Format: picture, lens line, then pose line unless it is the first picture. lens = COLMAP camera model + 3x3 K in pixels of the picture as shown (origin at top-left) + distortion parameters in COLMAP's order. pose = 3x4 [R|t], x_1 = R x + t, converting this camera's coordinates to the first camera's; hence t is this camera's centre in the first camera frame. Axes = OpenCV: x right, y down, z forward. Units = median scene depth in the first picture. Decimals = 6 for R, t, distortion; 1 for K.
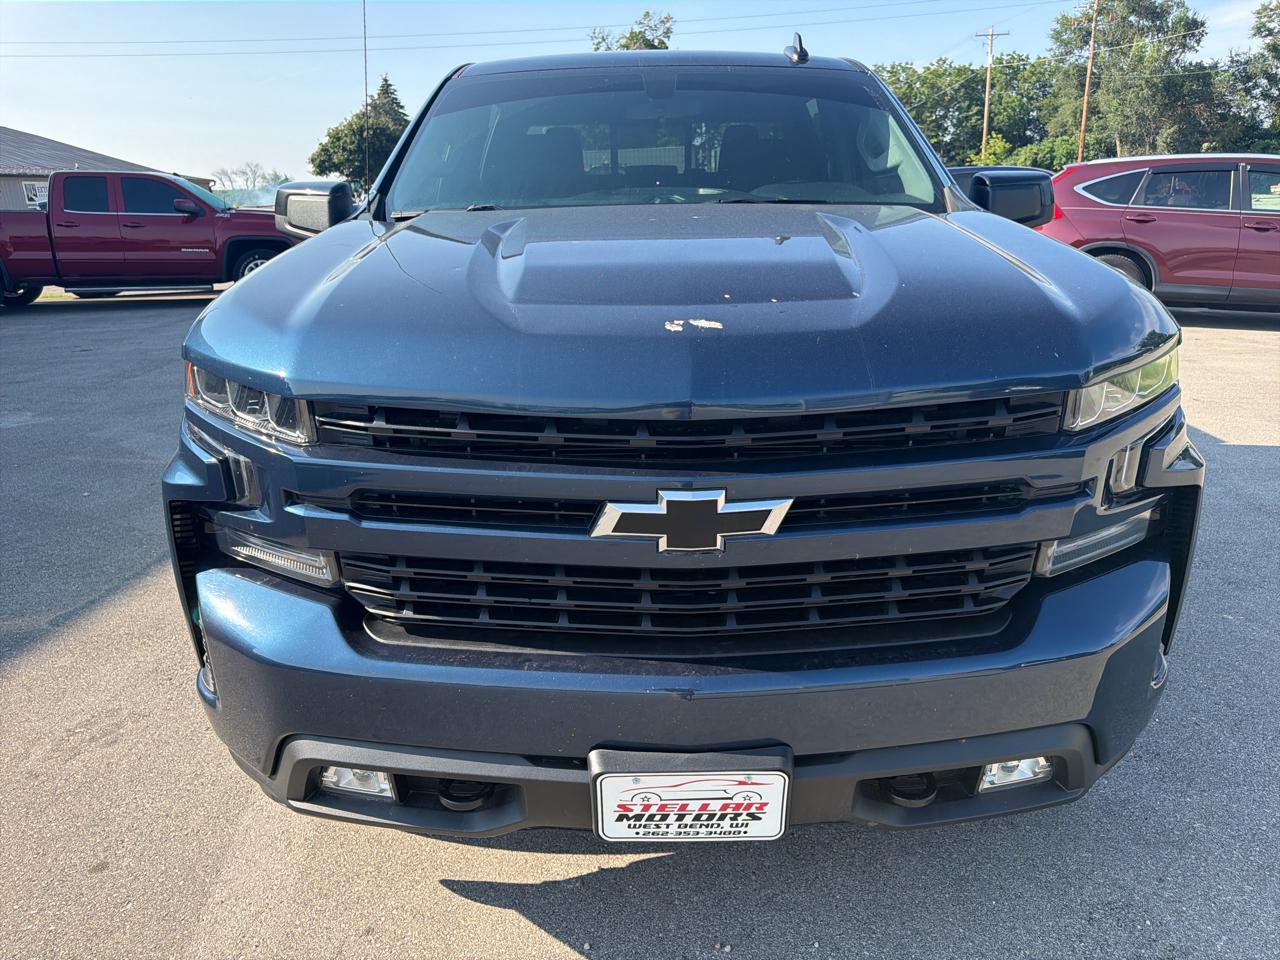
lens RADIAL K [[941.7, 0, 640.0], [0, 941.7, 480.0], [0, 0, 1]] dist [0.013359, -0.005438]
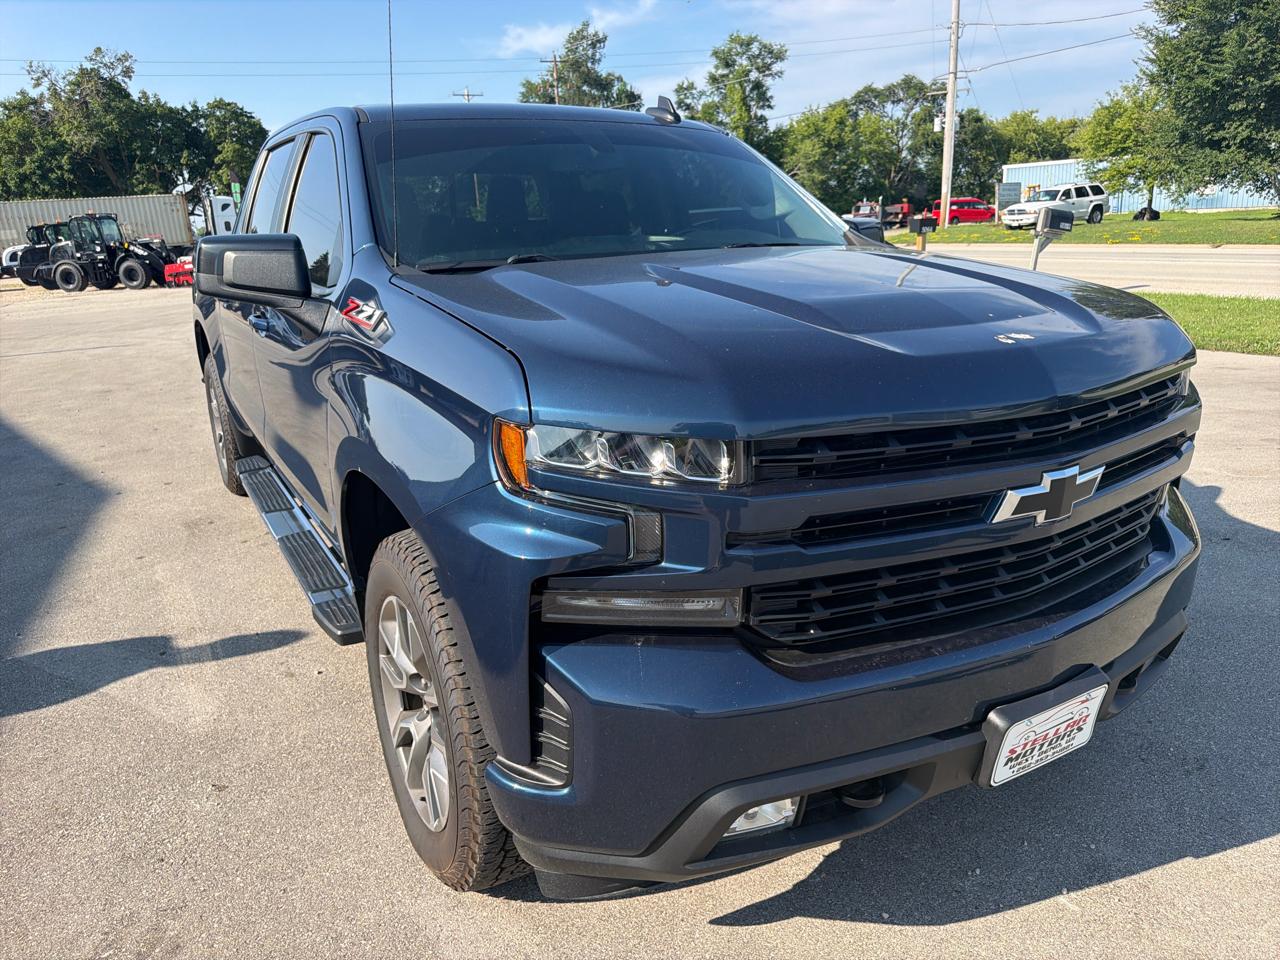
lens RADIAL K [[942.4, 0, 633.5], [0, 942.4, 481.5], [0, 0, 1]] dist [0.032836, -0.036464]
pose [[0.858275, -0.147149, 0.491642, -0.706456], [0.170476, 0.985358, -0.002687, -0.044520], [-0.484048, 0.086119, 0.870794, 0.129767]]
